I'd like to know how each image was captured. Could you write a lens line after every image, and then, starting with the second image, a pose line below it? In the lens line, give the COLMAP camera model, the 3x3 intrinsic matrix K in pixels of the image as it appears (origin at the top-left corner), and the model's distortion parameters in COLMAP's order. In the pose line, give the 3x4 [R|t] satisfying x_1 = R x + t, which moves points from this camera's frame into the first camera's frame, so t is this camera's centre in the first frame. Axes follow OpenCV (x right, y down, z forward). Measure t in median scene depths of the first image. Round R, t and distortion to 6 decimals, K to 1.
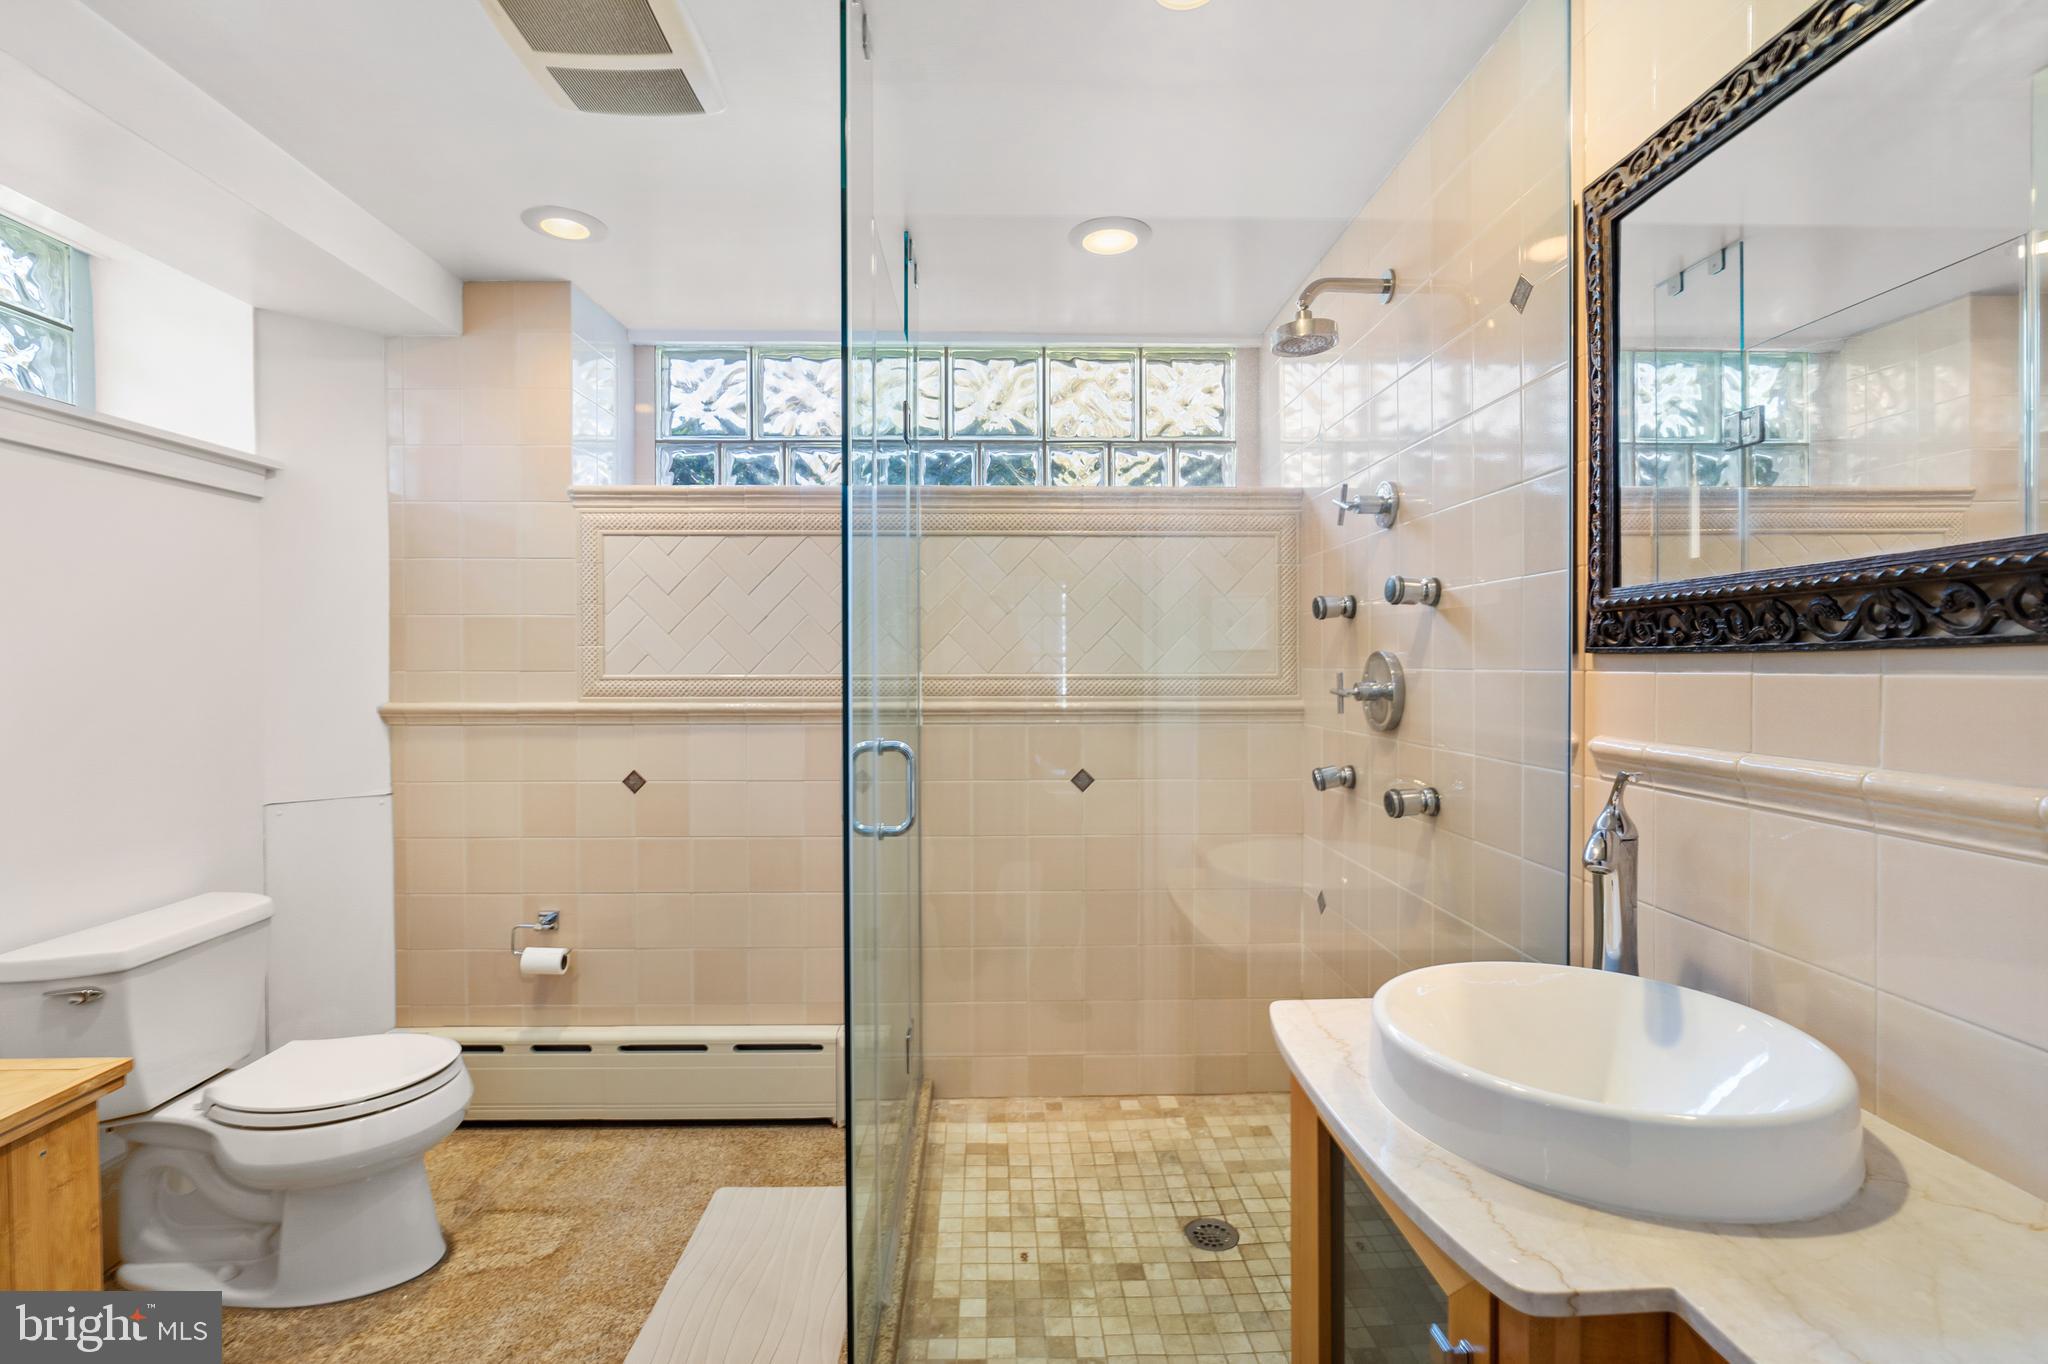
lens RADIAL K [[916.0, 0, 1024.0], [0, 916.0, 682.0], [0, 0, 1]] dist [0.000287, 0.000024]
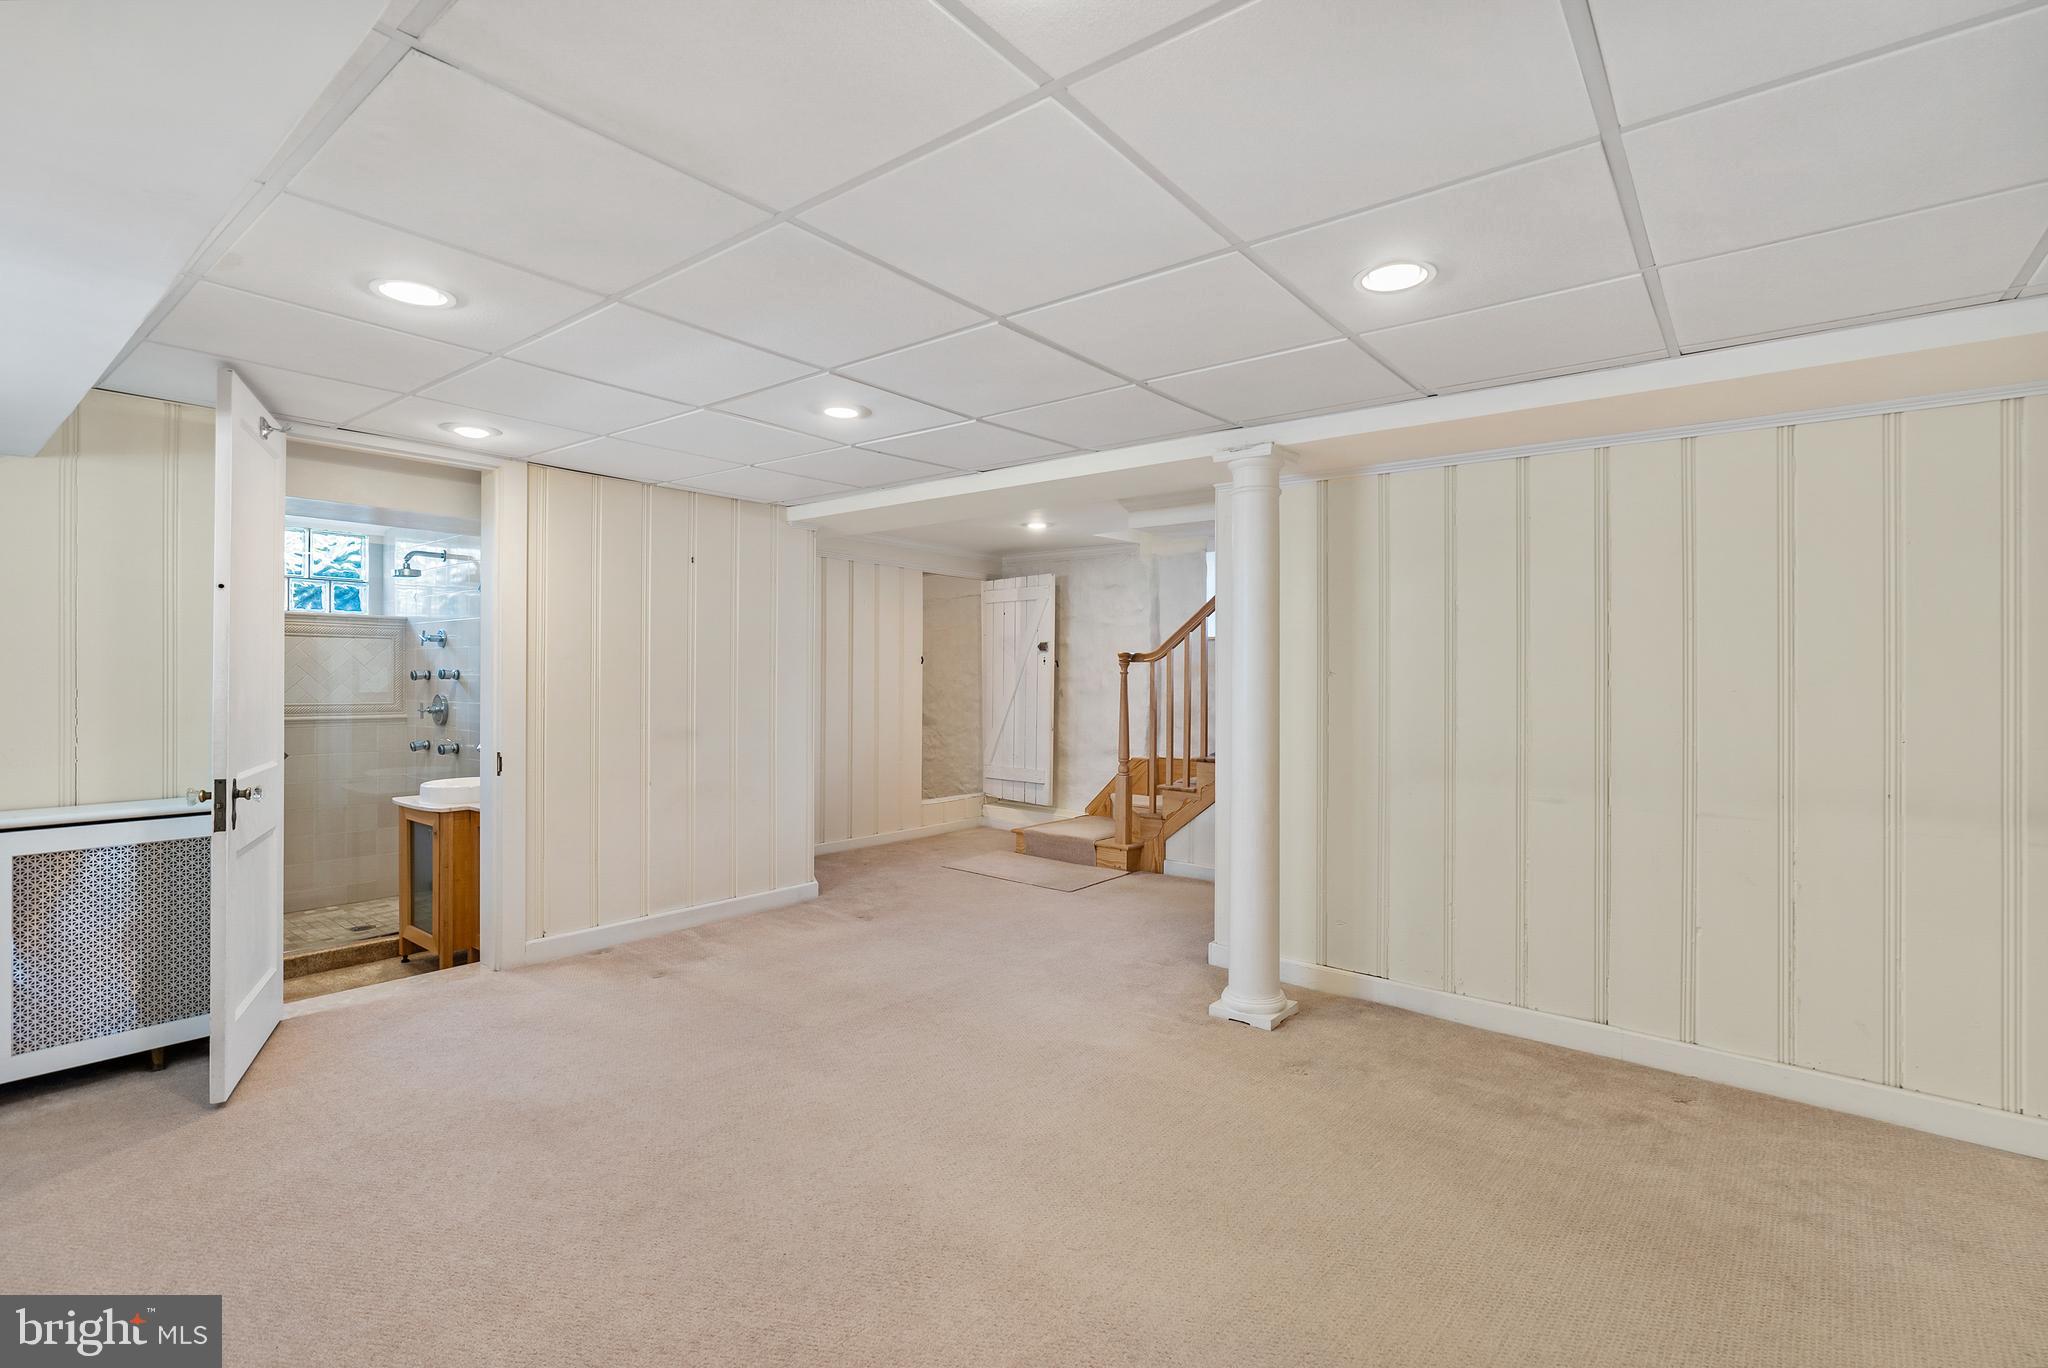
lens RADIAL K [[957.6, 0, 1024.0], [0, 957.6, 684.0], [0, 0, 1]] dist [-0.001407, -0.000161]
pose [[0.650654, 0.006493, 0.759346, -0.582115], [0.004803, 0.999908, -0.012666, -0.020418], [-0.759359, 0.011888, 0.650563, -1.987231]]
